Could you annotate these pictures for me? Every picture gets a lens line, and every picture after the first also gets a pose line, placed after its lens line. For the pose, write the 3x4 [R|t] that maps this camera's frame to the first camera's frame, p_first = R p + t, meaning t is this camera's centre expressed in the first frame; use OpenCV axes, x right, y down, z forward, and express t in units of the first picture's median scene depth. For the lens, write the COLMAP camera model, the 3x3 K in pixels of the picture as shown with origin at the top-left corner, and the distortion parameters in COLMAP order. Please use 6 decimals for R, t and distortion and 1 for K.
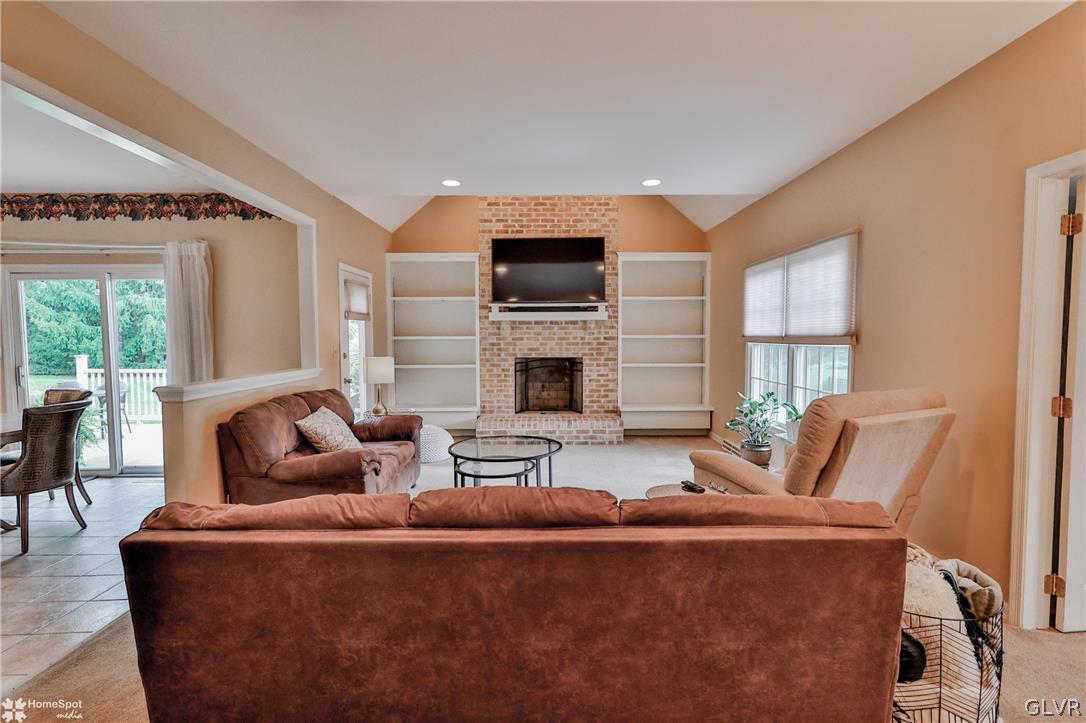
lens RADIAL K [[534.5, 0, 544.9], [0, 534.5, 361.4], [0, 0, 1]] dist [0.001061, 0.000495]
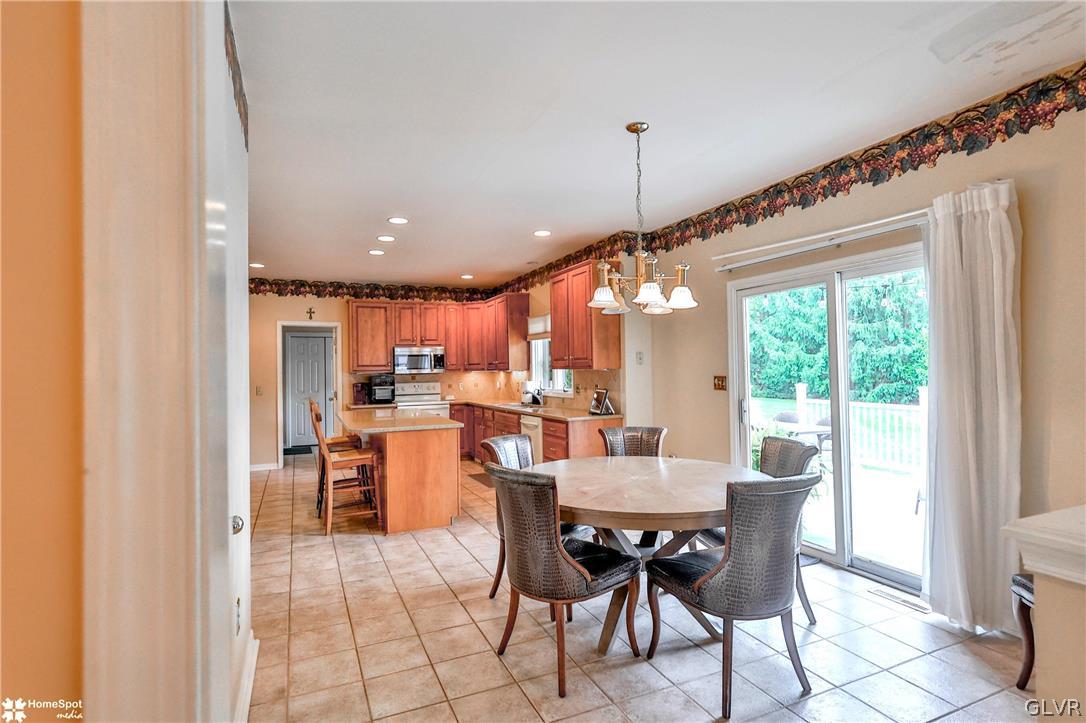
lens RADIAL K [[539.4, 0, 543.6], [0, 539.4, 361.9], [0, 0, 1]] dist [-0.000463, 0.000378]
pose [[0.401513, -0.014237, -0.915743, -0.332229], [-0.030194, 0.999130, -0.028772, -0.017482], [0.915356, 0.039202, 0.400733, 0.375153]]
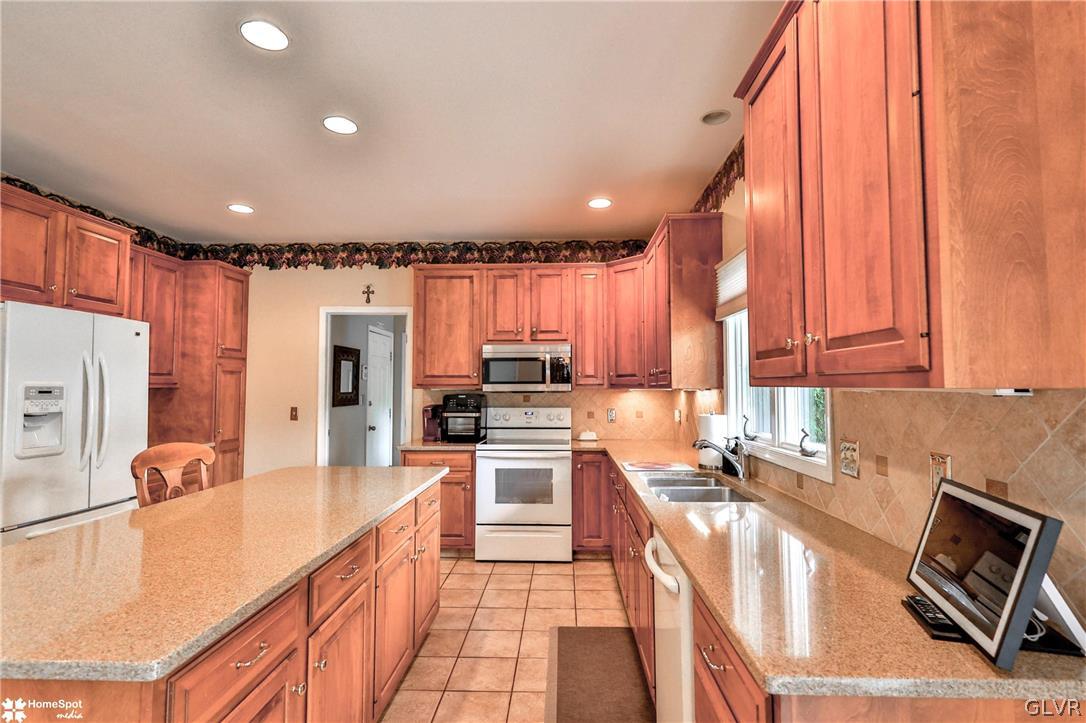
lens RADIAL K [[539.4, 0, 541.9], [0, 539.4, 360.7], [0, 0, 1]] dist [-0.000463, 0.000378]
pose [[-0.051638, -0.047303, -0.997545, -0.781920], [-0.049375, 0.997777, -0.044758, -0.025395], [0.997445, 0.046942, -0.053859, 0.610185]]
